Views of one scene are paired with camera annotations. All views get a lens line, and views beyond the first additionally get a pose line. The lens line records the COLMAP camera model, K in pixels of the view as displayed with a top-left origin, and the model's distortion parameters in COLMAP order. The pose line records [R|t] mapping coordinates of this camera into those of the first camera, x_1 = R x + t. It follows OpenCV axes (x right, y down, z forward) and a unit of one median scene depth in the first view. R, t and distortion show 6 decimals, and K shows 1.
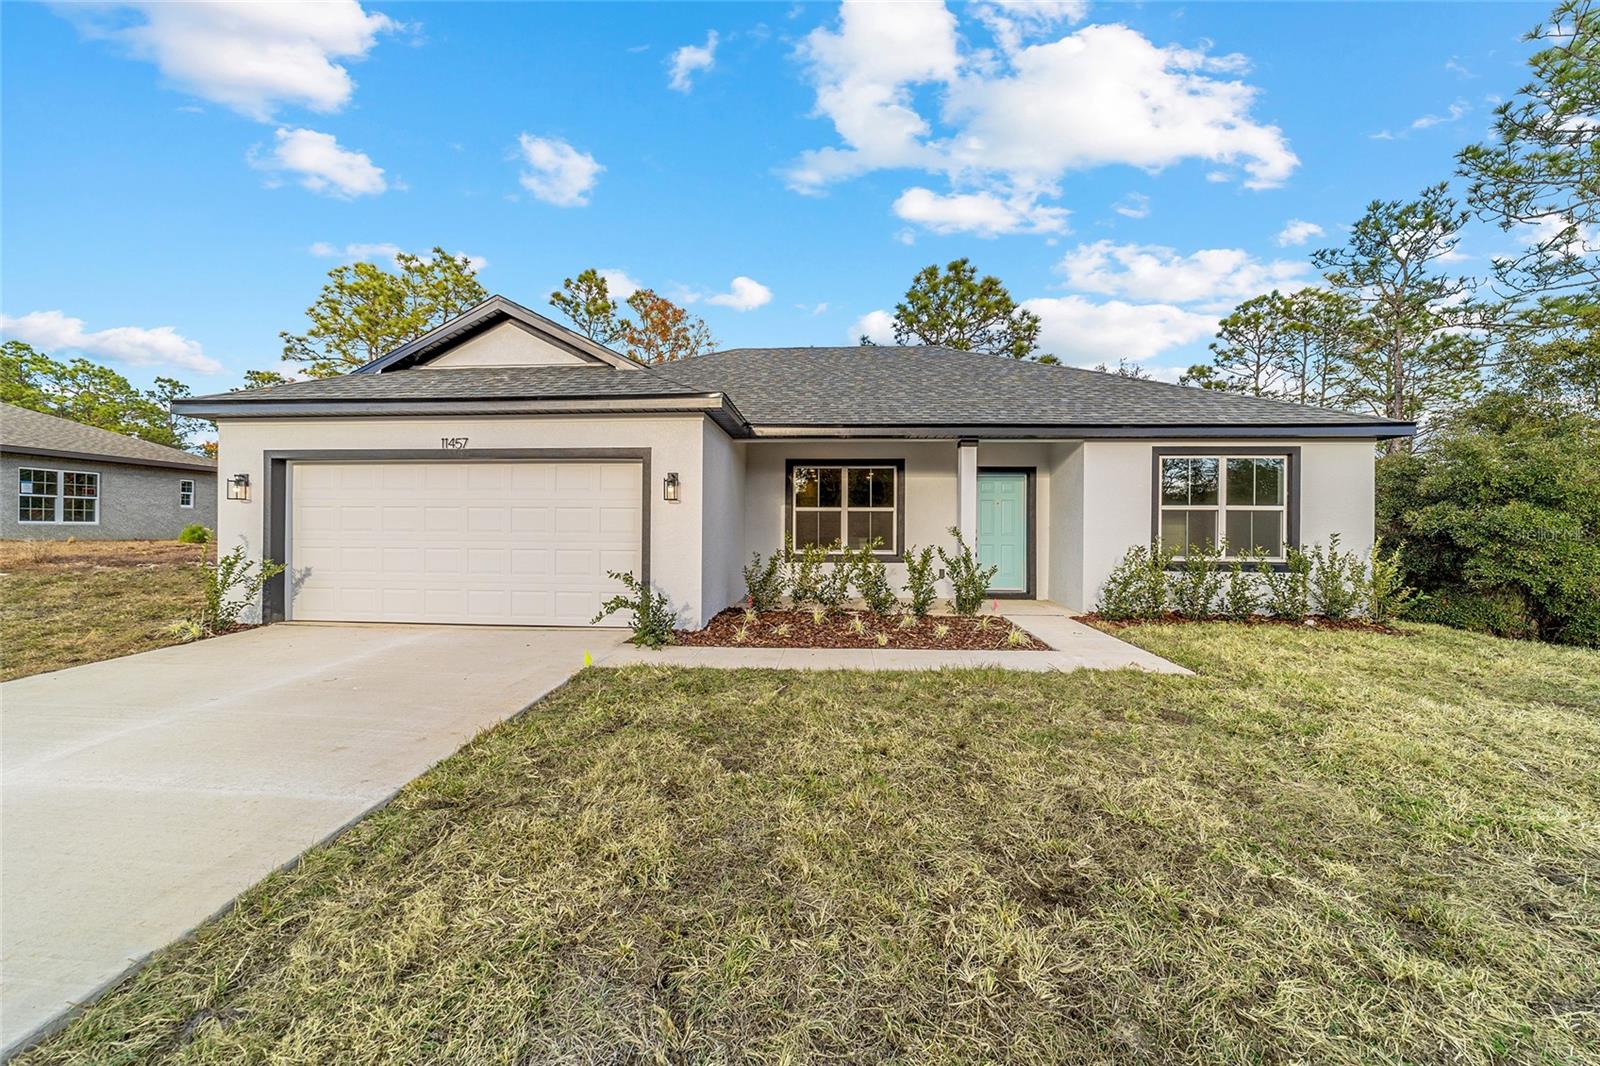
lens RADIAL K [[616.8, 0, 802.1], [0, 616.8, 524.0], [0, 0, 1]] dist [-0.004278, 0.001664]
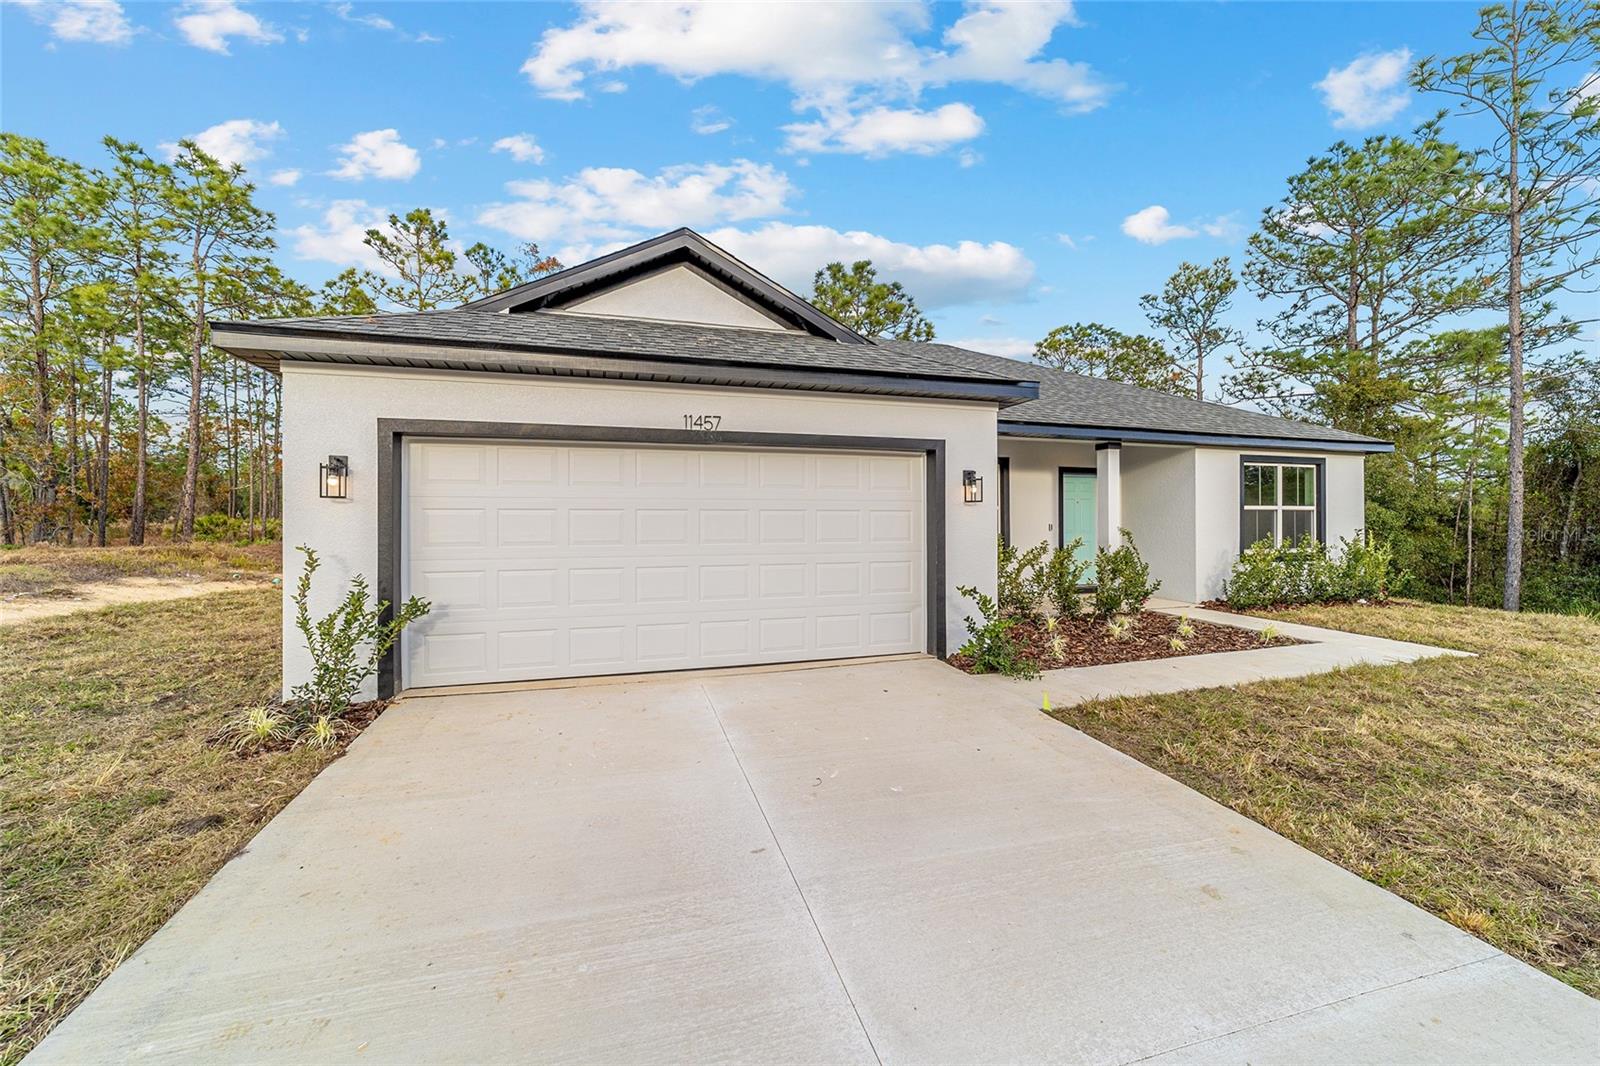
lens RADIAL K [[616.8, 0, 822.2], [0, 616.8, 501.2], [0, 0, 1]] dist [-0.004278, 0.001664]
pose [[0.933798, 0.004727, 0.357770, -0.556964], [0.002782, 0.999787, -0.020471, -0.017071], [-0.357790, 0.020111, 0.933585, 0.211274]]
